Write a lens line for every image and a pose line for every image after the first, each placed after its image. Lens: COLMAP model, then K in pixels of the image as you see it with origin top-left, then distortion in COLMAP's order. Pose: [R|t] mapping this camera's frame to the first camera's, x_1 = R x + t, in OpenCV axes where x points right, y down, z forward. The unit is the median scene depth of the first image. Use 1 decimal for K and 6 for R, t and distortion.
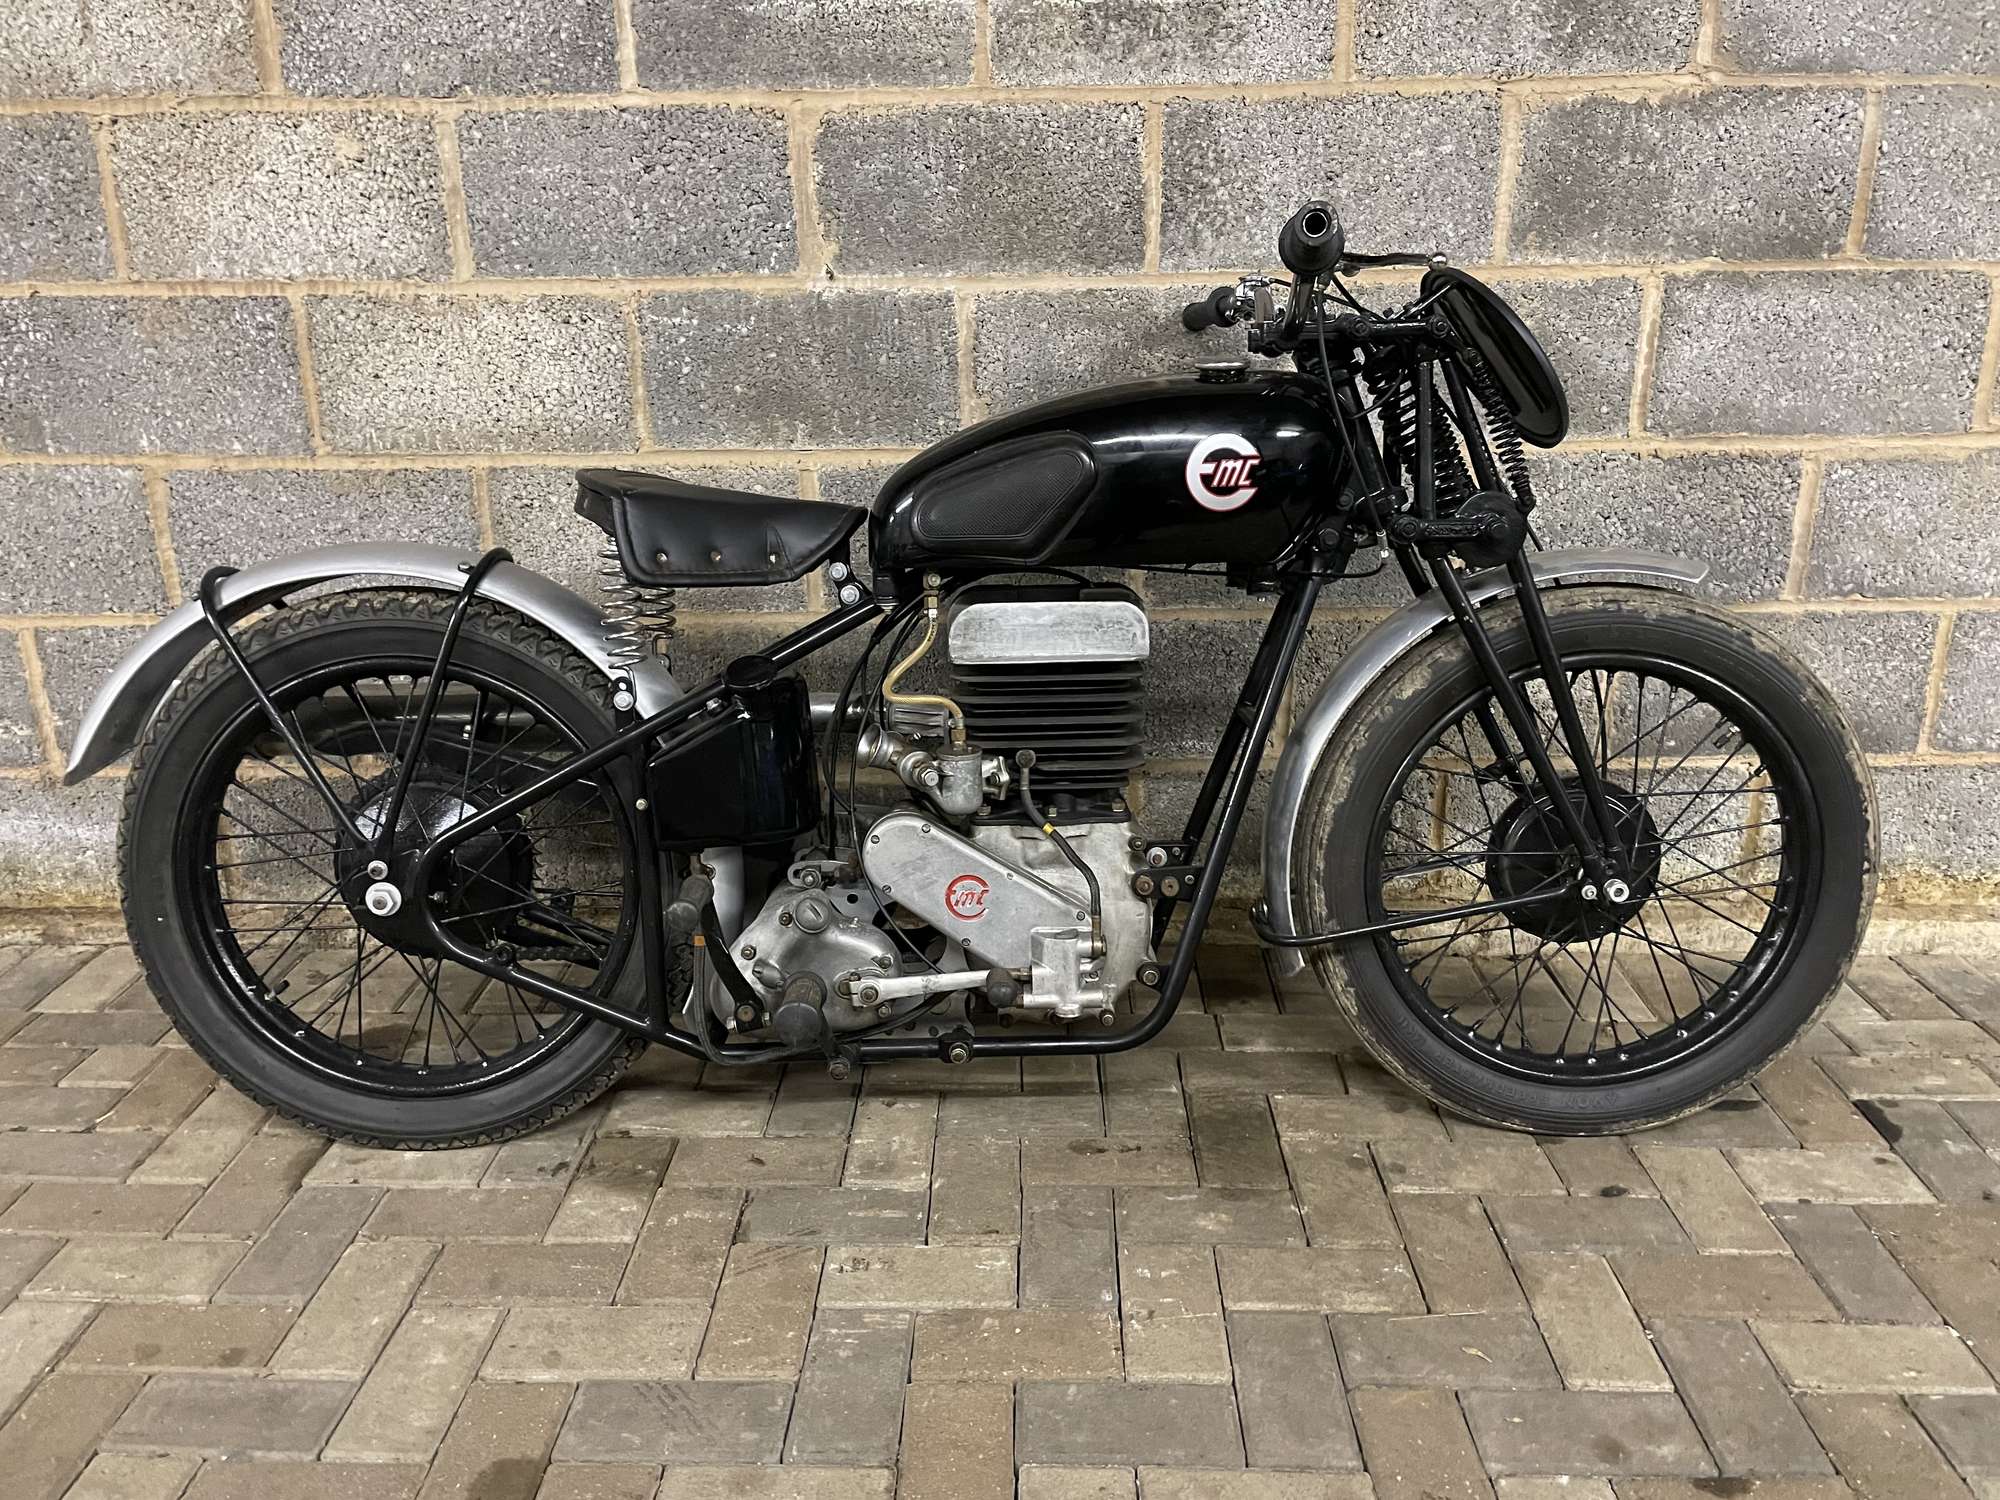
lens RADIAL K [[1528.7, 0, 1008.2], [0, 1528.7, 738.5], [0, 0, 1]] dist [0.083333, -0.120966]
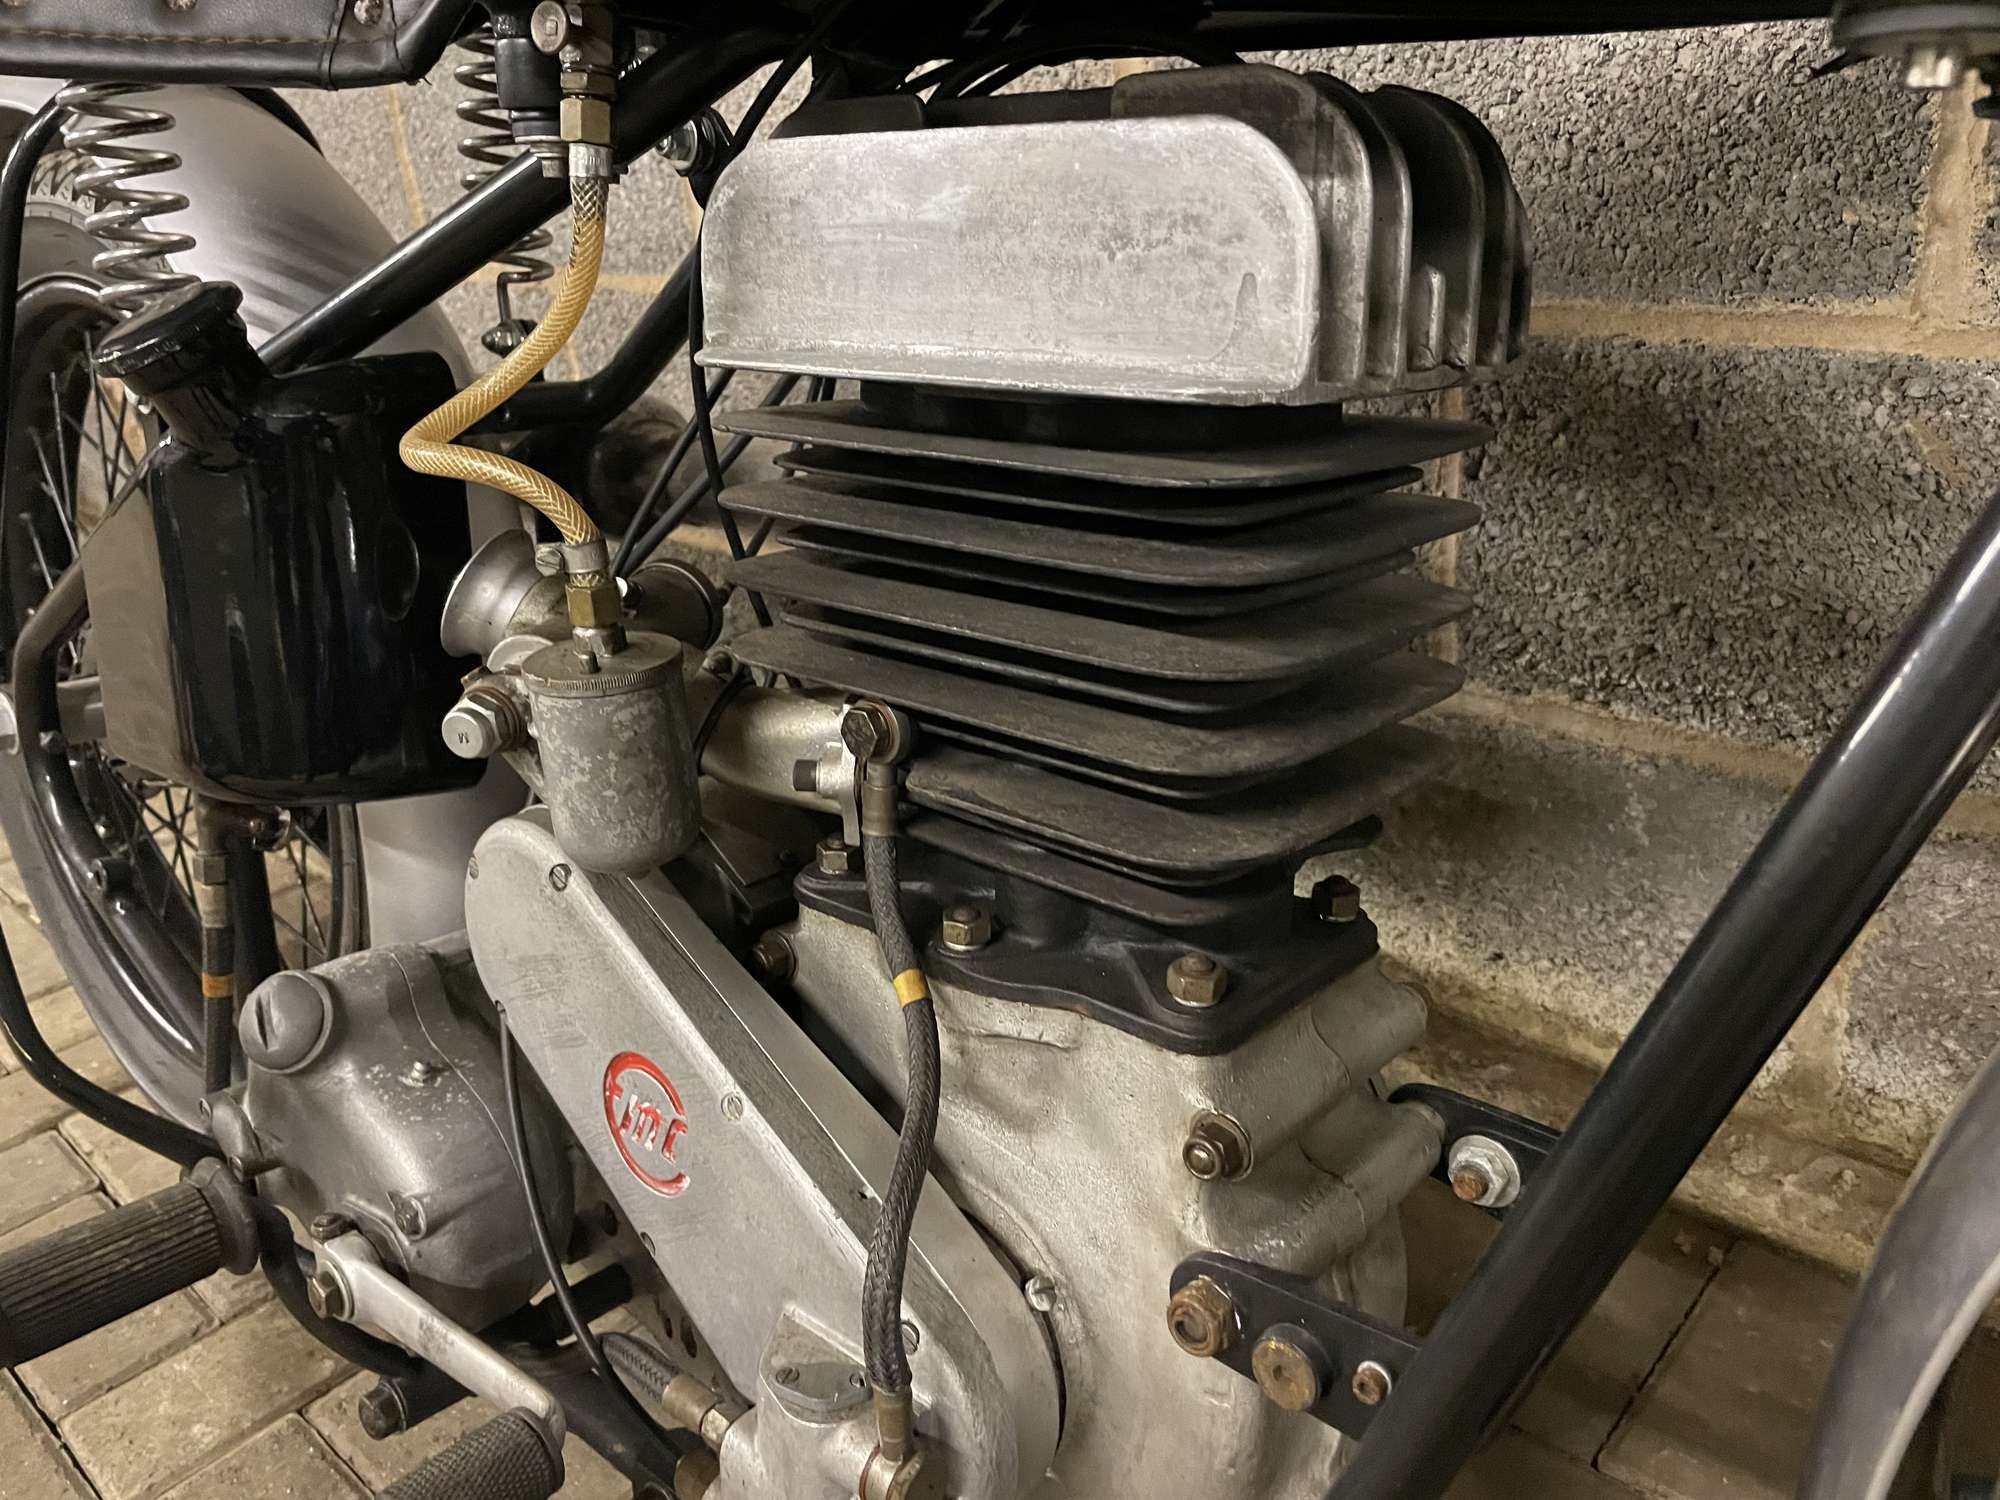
lens RADIAL K [[1528.7, 0, 978.6], [0, 1528.7, 765.4], [0, 0, 1]] dist [0.083333, -0.120966]
pose [[0.744174, 0.232675, -0.626153, 0.174713], [-0.139160, 0.970809, 0.195358, -0.033049], [0.653329, -0.058245, 0.754830, 0.682676]]
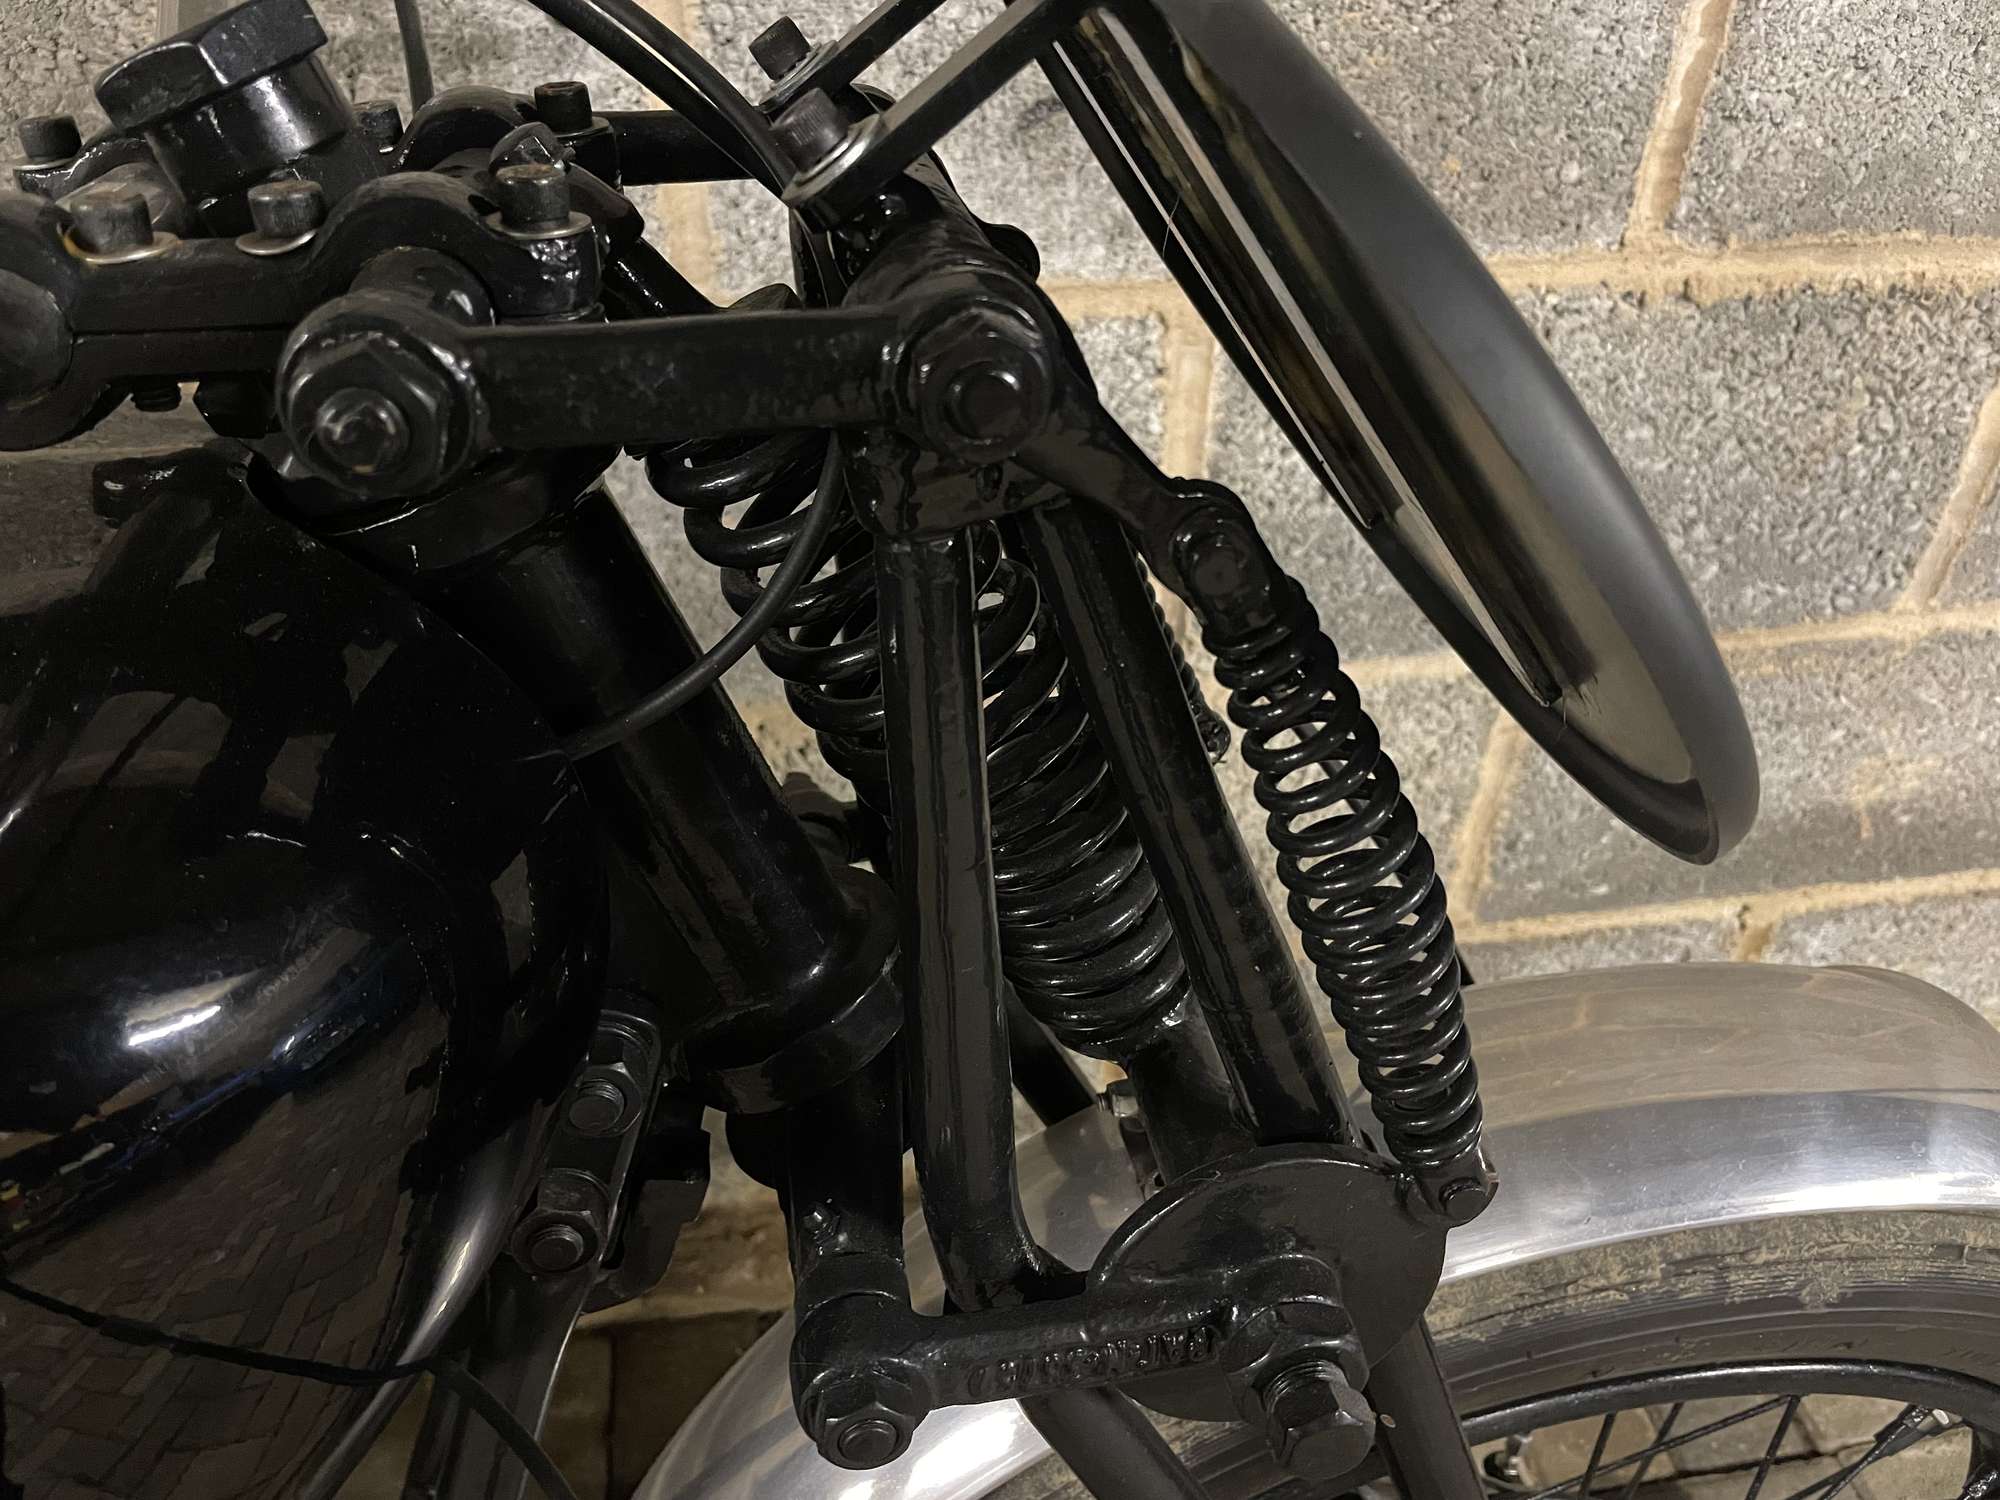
lens RADIAL K [[1528.7, 0, 993.0], [0, 1528.7, 756.0], [0, 0, 1]] dist [0.083333, -0.120966]
pose [[0.986129, -0.079505, 0.145702, 0.207985], [0.024177, 0.937259, 0.347796, -0.226202], [-0.164212, -0.339449, 0.926180, 0.692764]]
